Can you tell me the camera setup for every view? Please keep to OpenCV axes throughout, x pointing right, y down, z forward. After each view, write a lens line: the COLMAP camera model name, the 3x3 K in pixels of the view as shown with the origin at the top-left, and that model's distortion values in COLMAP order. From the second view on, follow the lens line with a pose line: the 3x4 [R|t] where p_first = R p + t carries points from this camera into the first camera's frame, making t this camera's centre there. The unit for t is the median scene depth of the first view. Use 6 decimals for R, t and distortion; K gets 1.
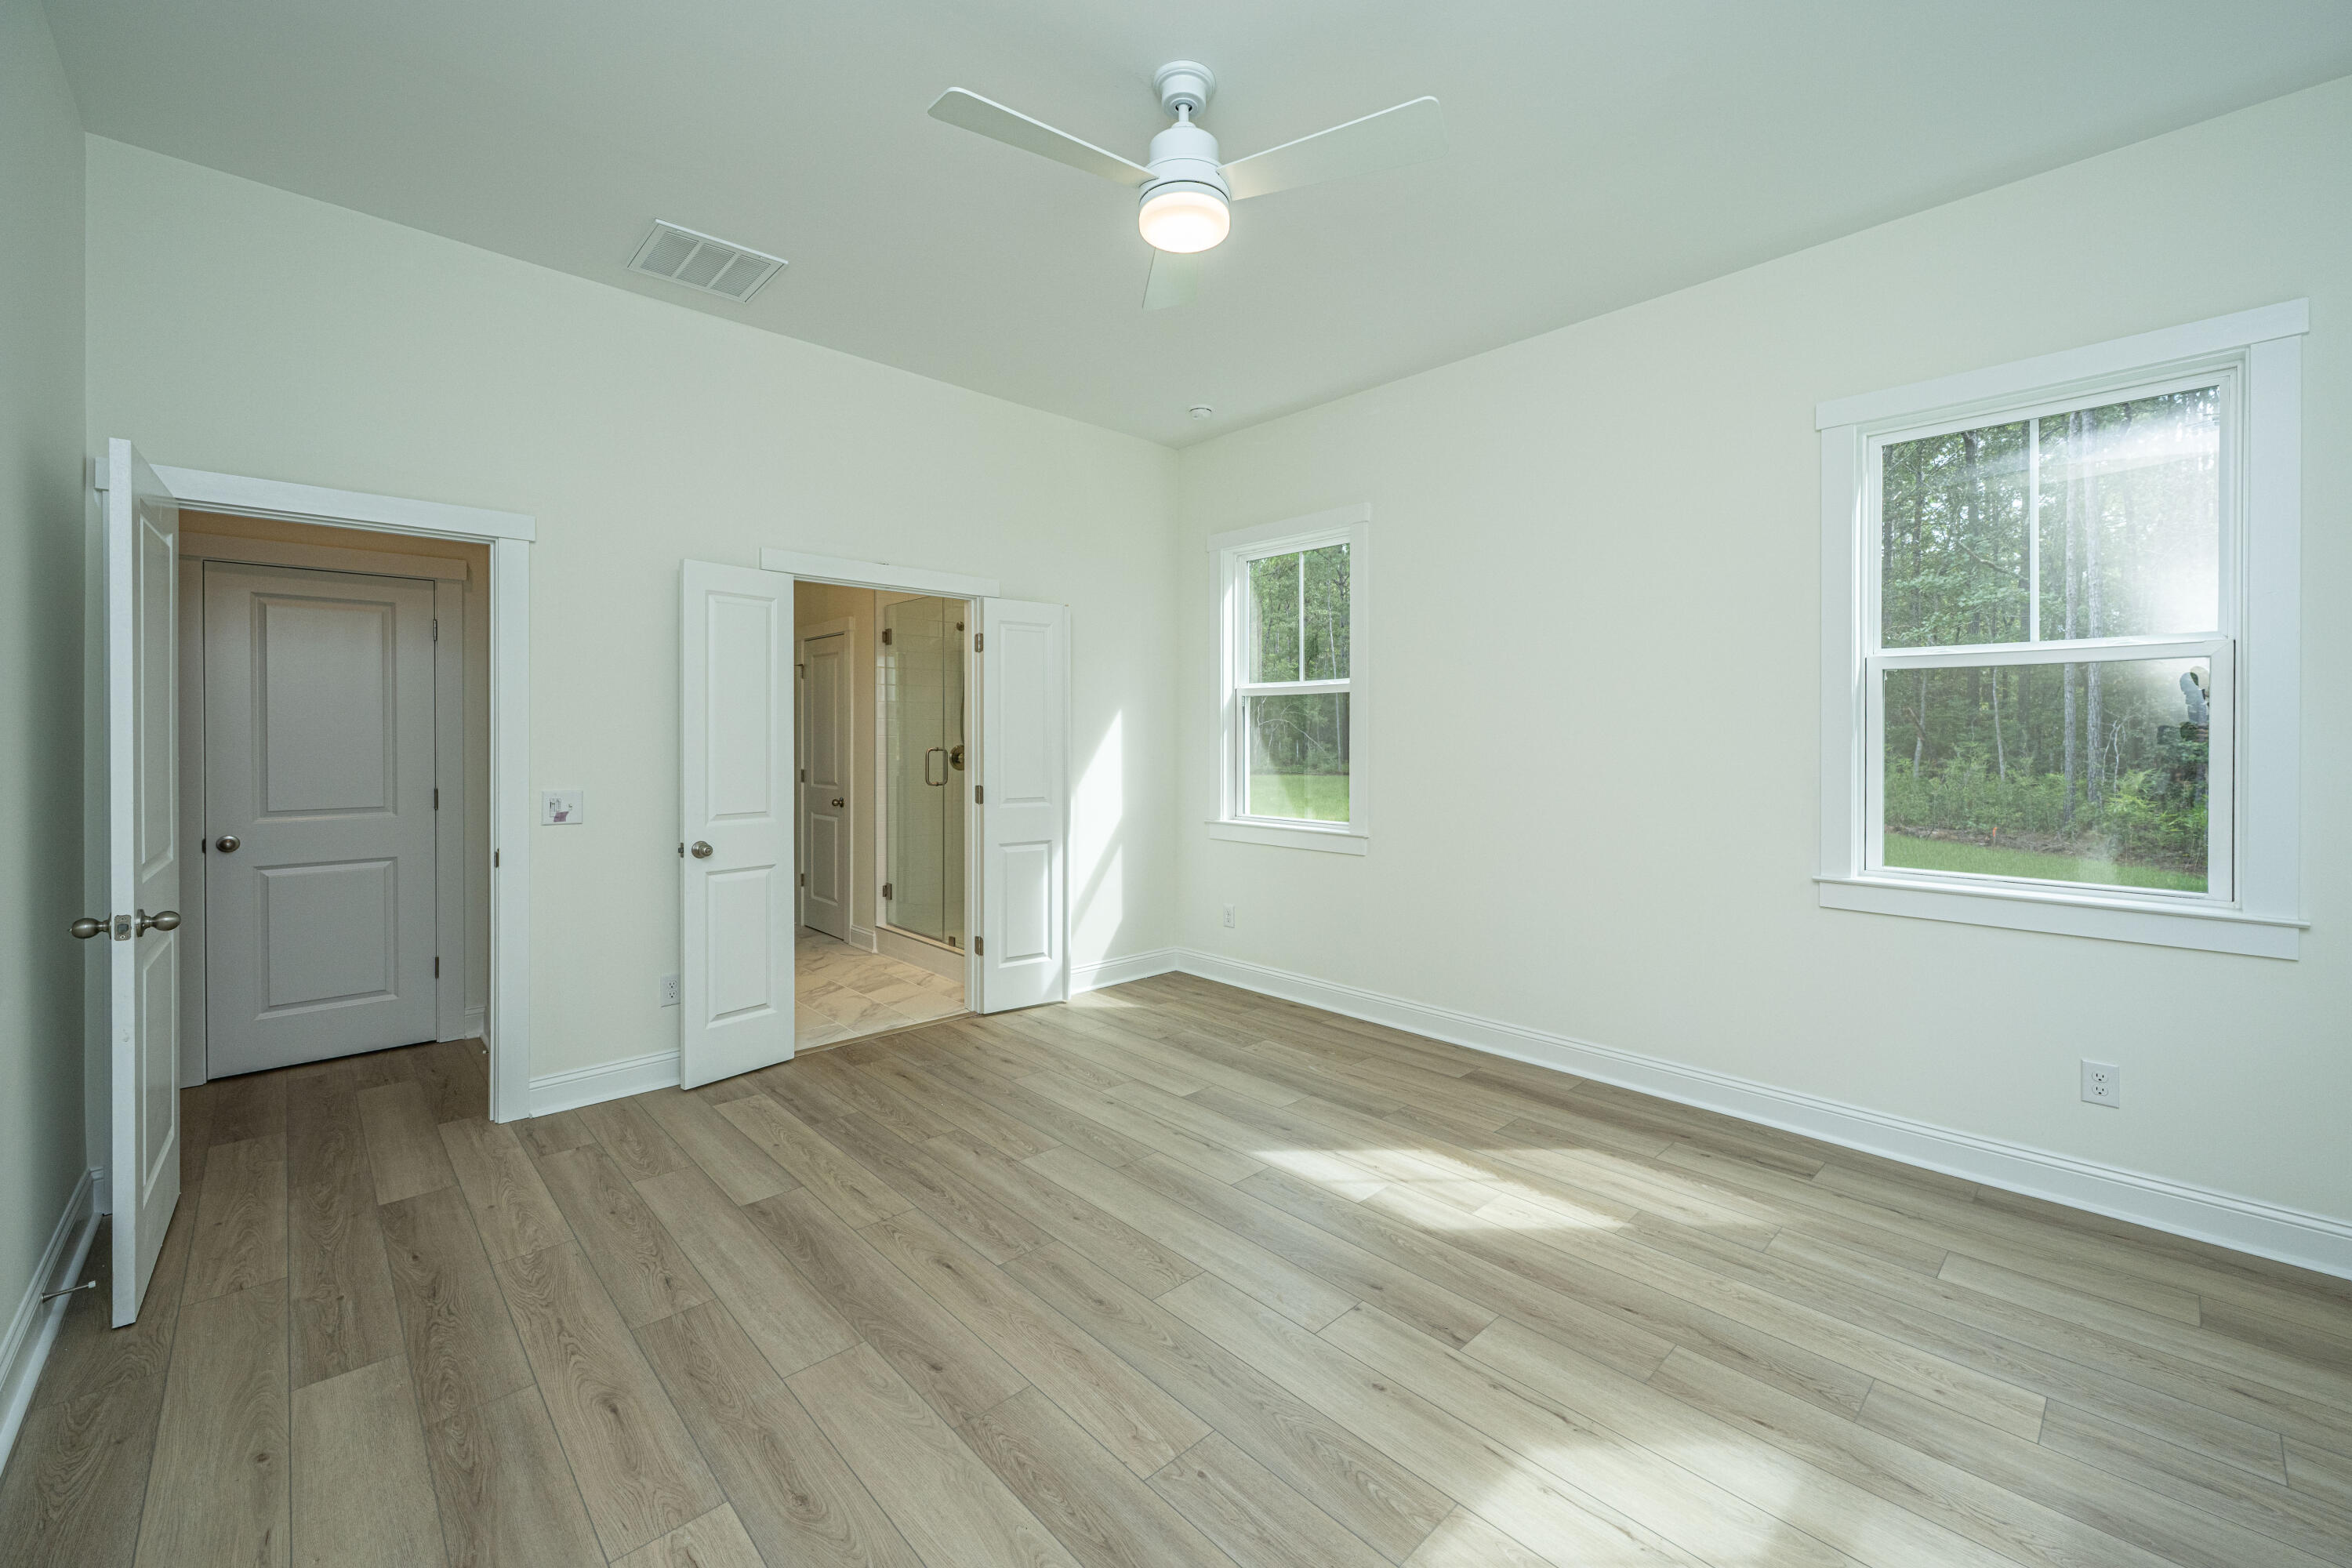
lens RADIAL K [[925.1, 0, 1174.3], [0, 925.1, 745.9], [0, 0, 1]] dist [0.001063, 0.000126]
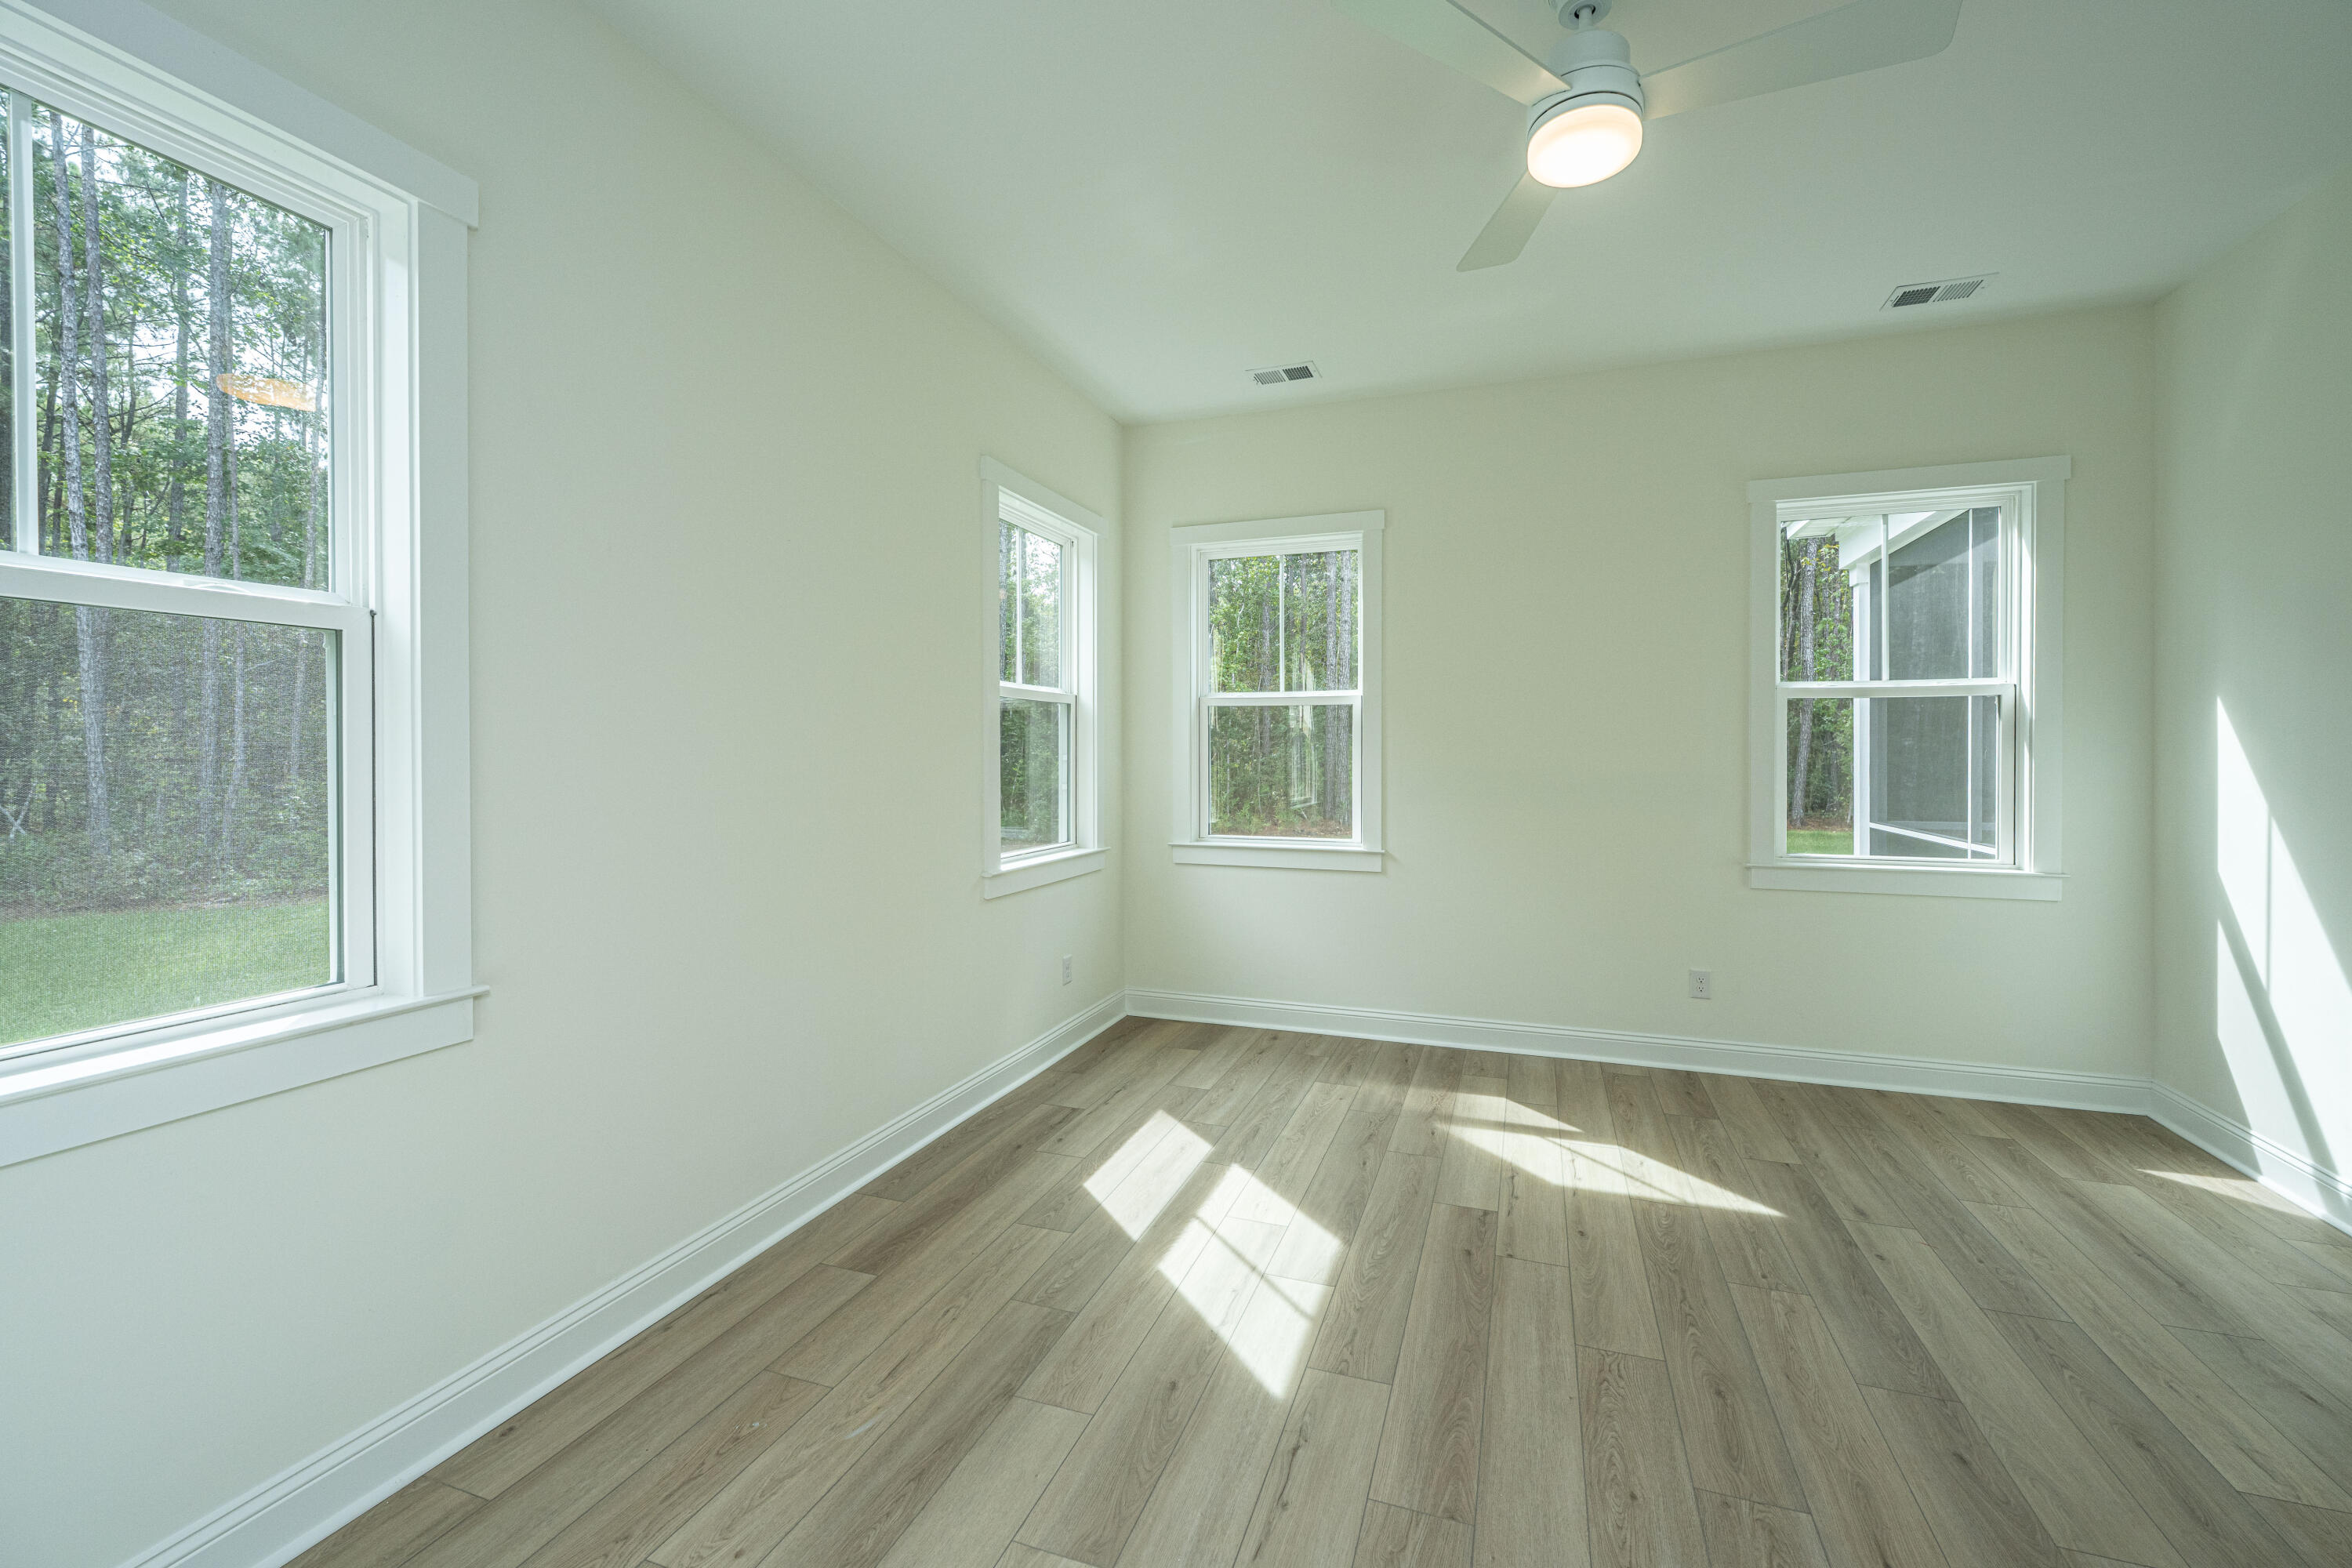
lens RADIAL K [[970.8, 0, 1179.5], [0, 970.8, 768.4], [0, 0, 1]] dist [0.000225, -0.000075]
pose [[-0.460321, -0.017033, 0.887589, -0.567417], [0.007518, 0.999705, 0.023083, -0.017584], [-0.887721, 0.017298, -0.460058, 1.622906]]
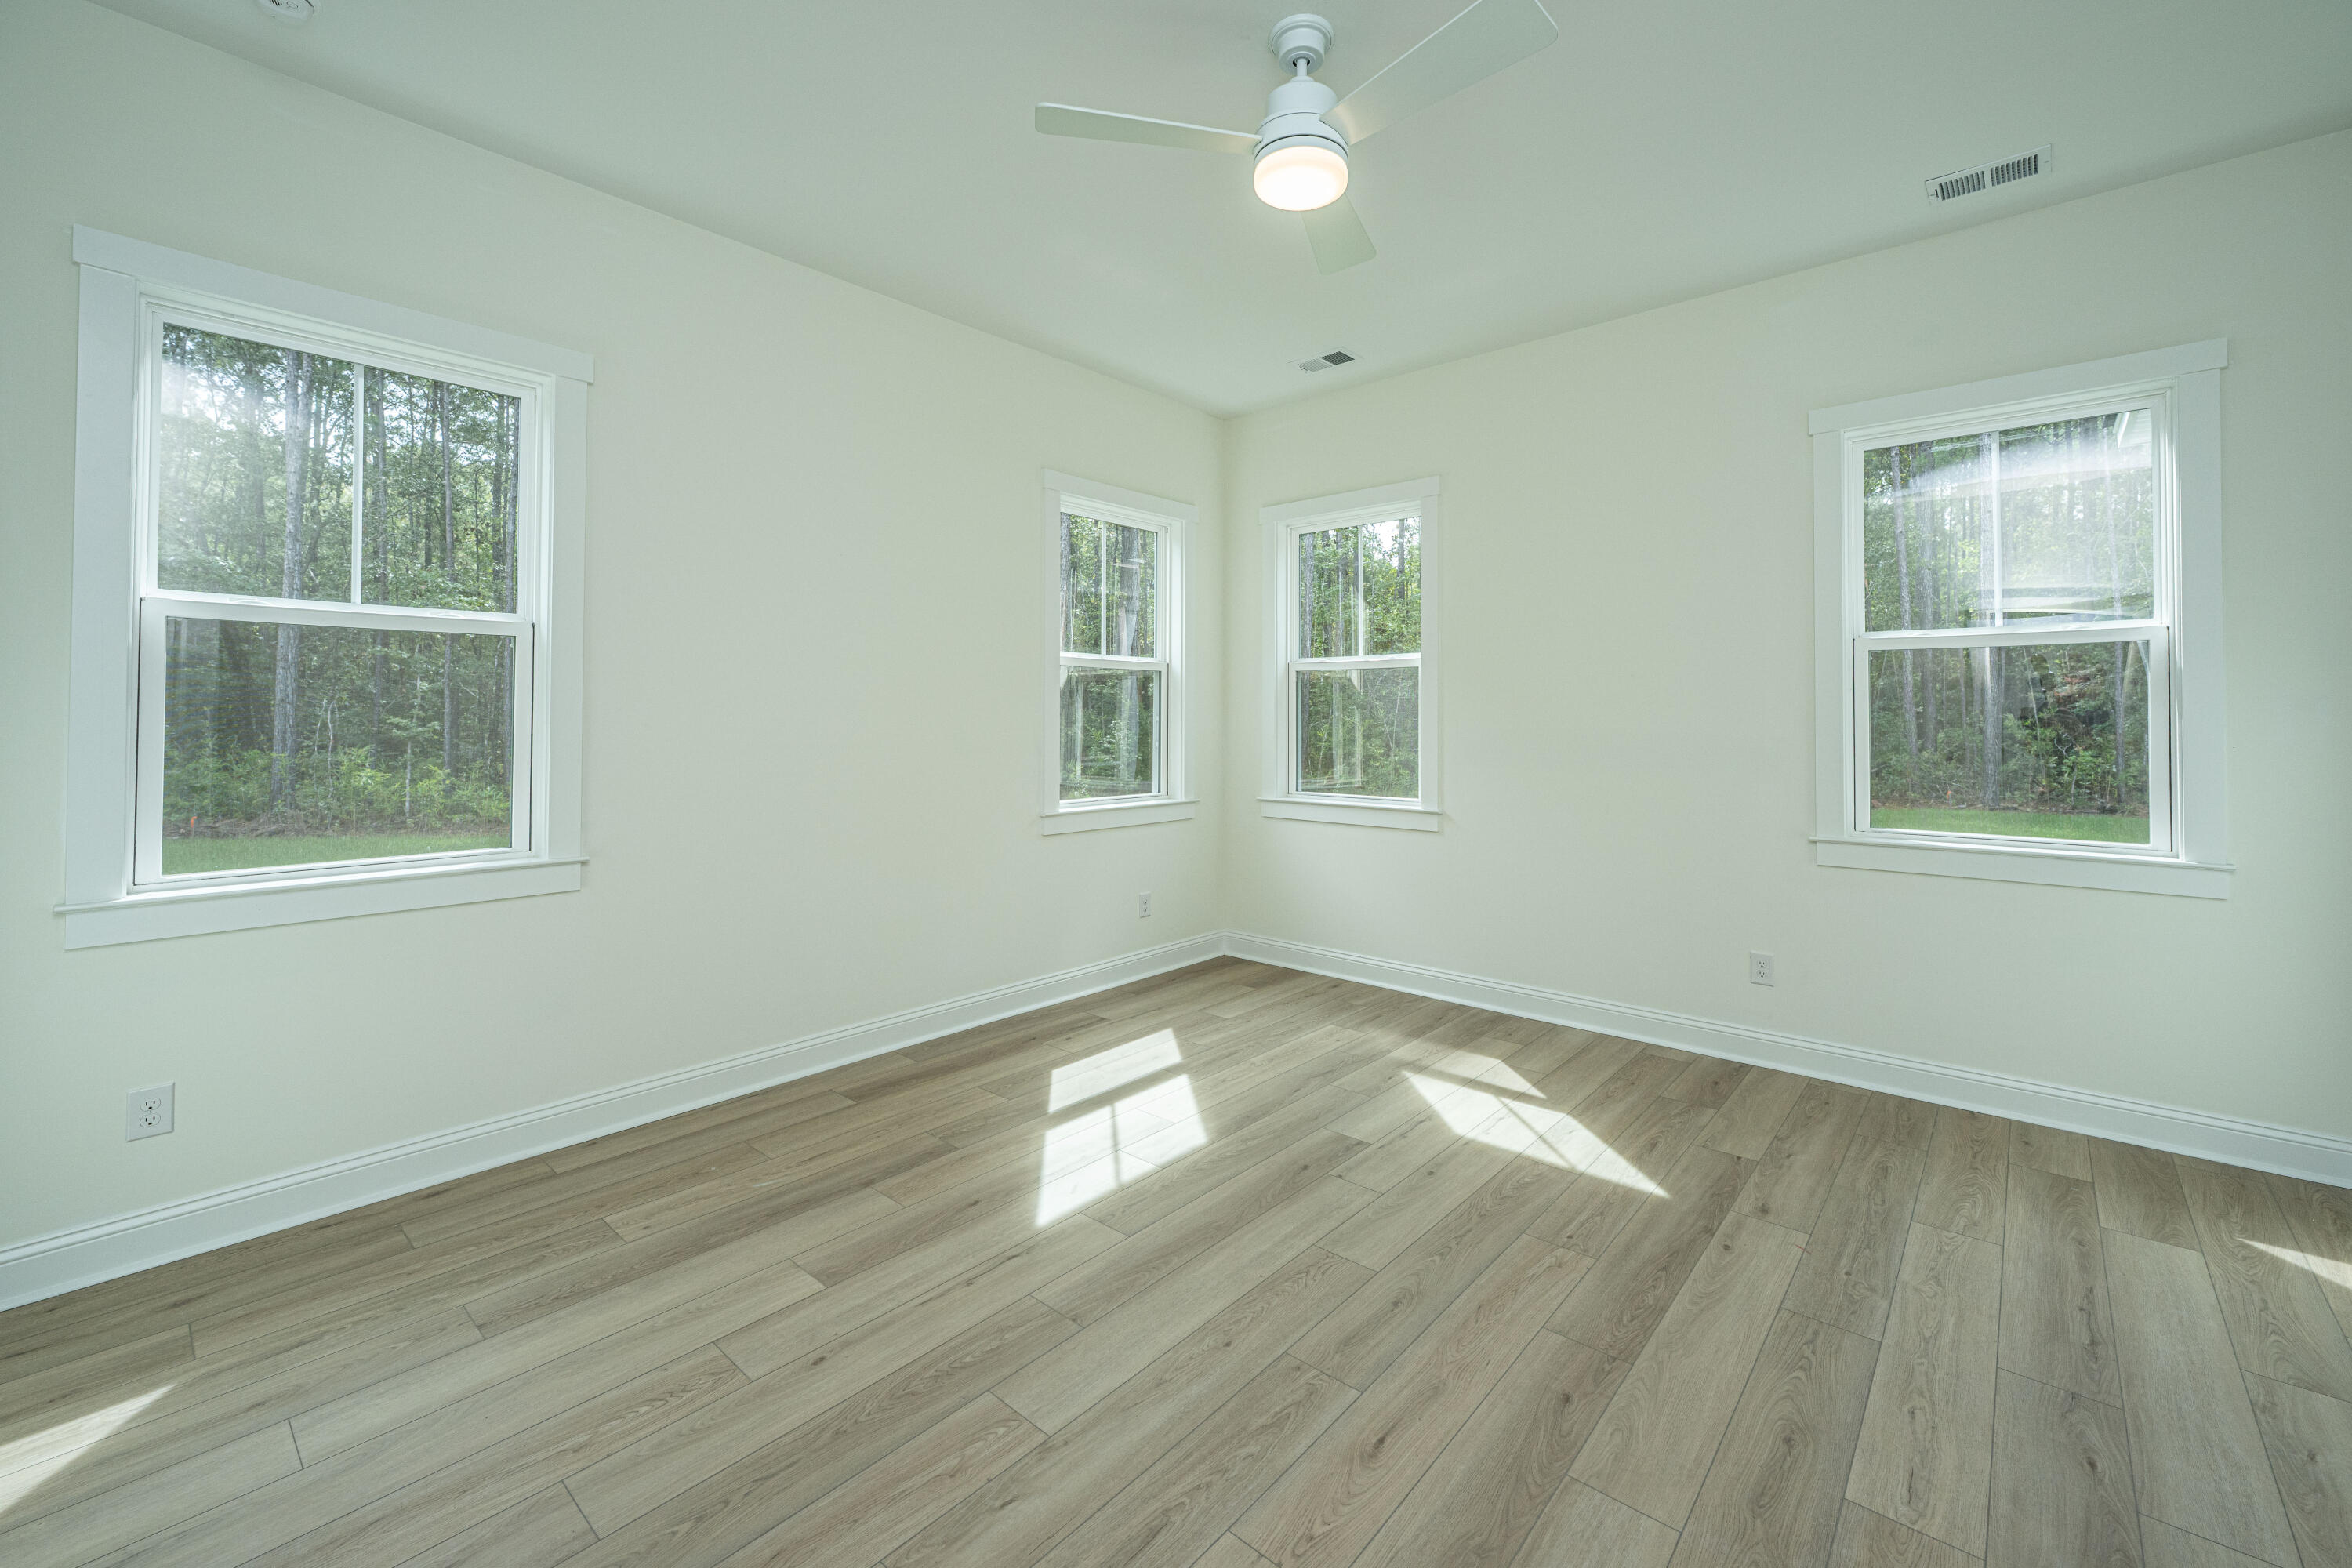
lens RADIAL K [[978.5, 0, 1170.2], [0, 978.5, 708.9], [0, 0, 1]] dist [0.000769, -0.000123]
pose [[-0.086086, 0.009066, 0.996246, -0.921400], [0.007978, 0.999933, -0.008410, -0.000290], [-0.996256, 0.007224, -0.086152, 1.137081]]
